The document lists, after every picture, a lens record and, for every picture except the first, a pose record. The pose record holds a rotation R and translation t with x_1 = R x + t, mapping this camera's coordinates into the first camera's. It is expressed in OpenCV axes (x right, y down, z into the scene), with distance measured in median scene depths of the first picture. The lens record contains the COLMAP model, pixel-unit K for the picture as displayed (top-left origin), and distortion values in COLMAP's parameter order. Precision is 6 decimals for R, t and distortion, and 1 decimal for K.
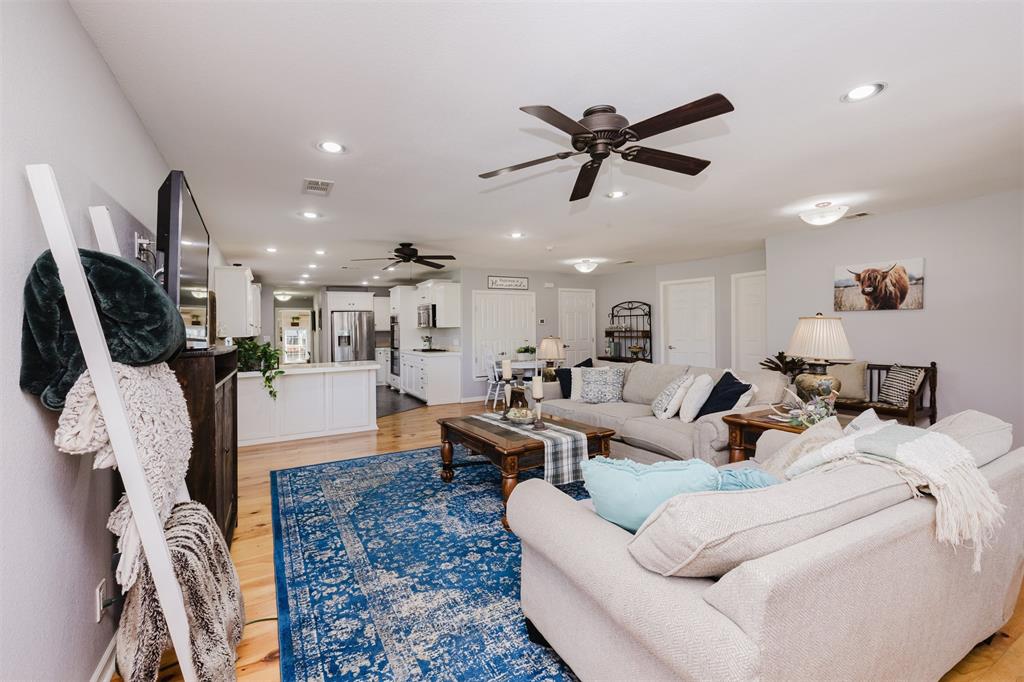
lens RADIAL K [[438.0, 0, 499.9], [0, 438.0, 325.0], [0, 0, 1]] dist [0.005651, -0.000037]
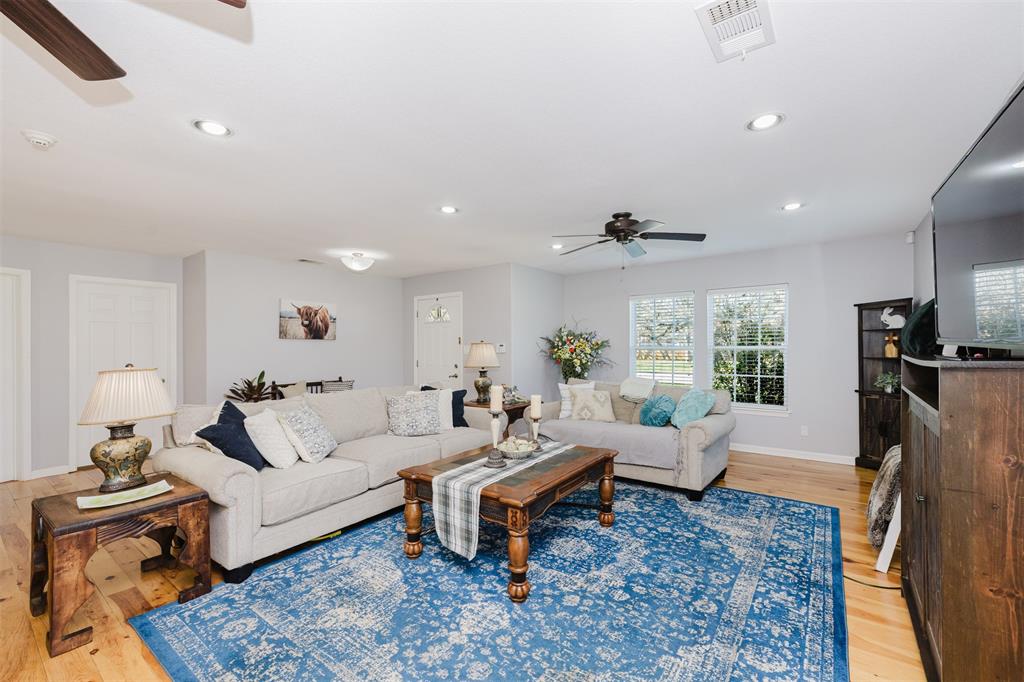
lens RADIAL K [[438.0, 0, 512.2], [0, 438.0, 347.9], [0, 0, 1]] dist [0.005651, -0.000037]
pose [[-0.434819, 0.025608, 0.900154, -0.751622], [0.008127, 0.999666, -0.024513, 0.037413], [-0.900481, -0.003344, -0.434882, 1.452148]]
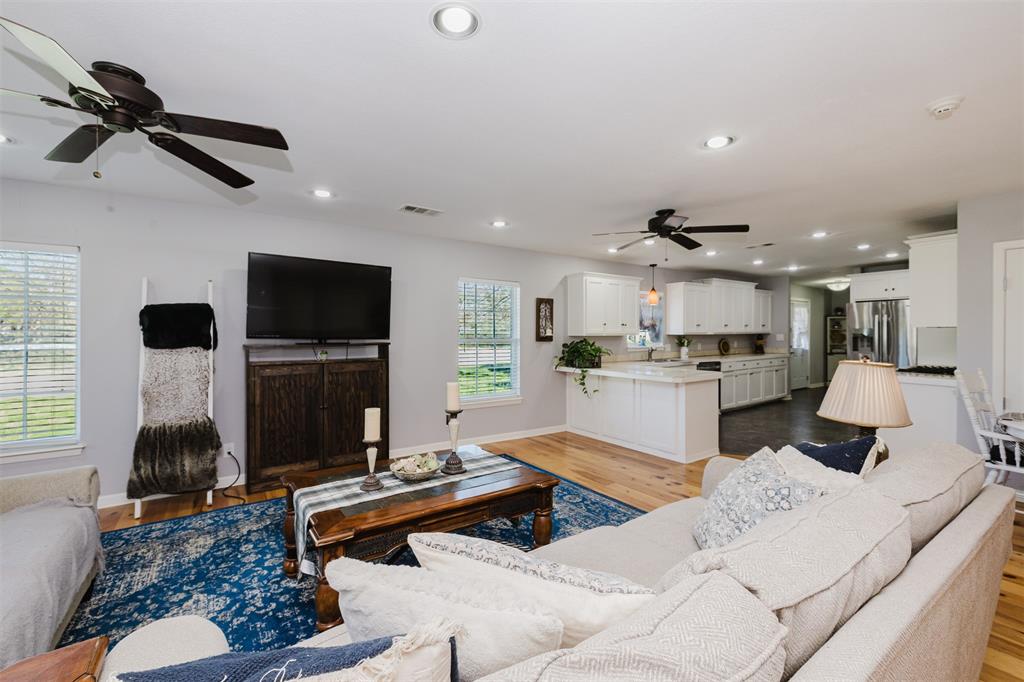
lens RADIAL K [[438.0, 0, 510.3], [0, 438.0, 320.0], [0, 0, 1]] dist [0.005651, -0.000037]
pose [[0.113707, 0.002956, -0.993510, 0.784907], [0.007401, 0.999965, 0.003823, -0.023733], [0.993487, -0.007788, 0.113681, 1.132533]]
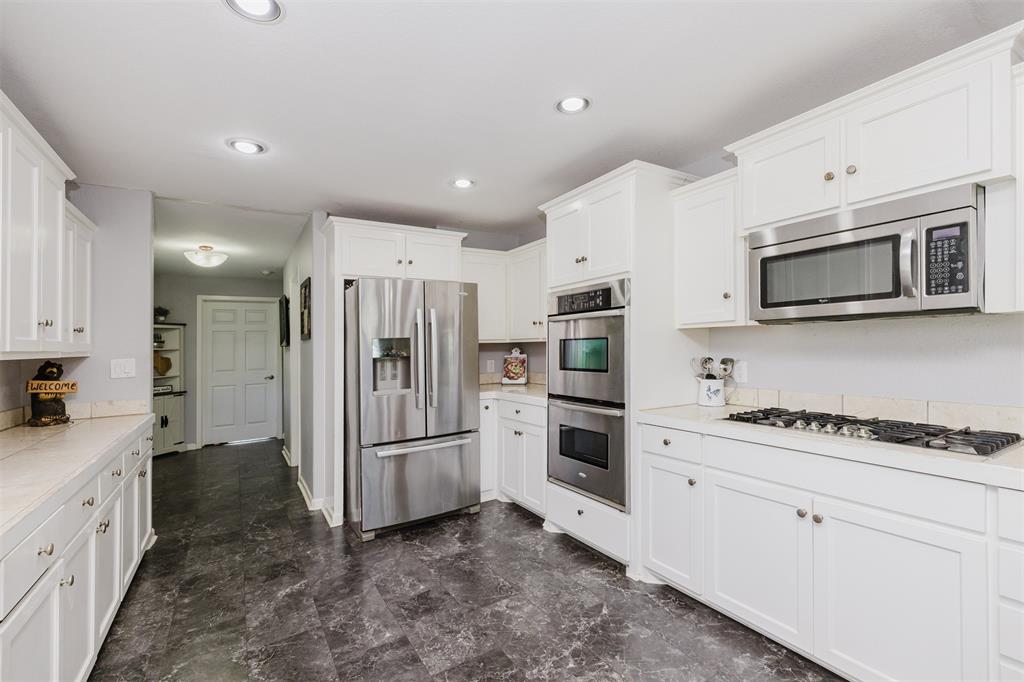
lens RADIAL K [[438.0, 0, 492.4], [0, 438.0, 350.6], [0, 0, 1]] dist [0.005651, -0.000037]
pose [[0.999123, 0.008139, 0.041069, -0.911199], [-0.008597, 0.999902, 0.011004, 0.051289], [-0.040975, -0.011348, 0.999096, 2.112308]]
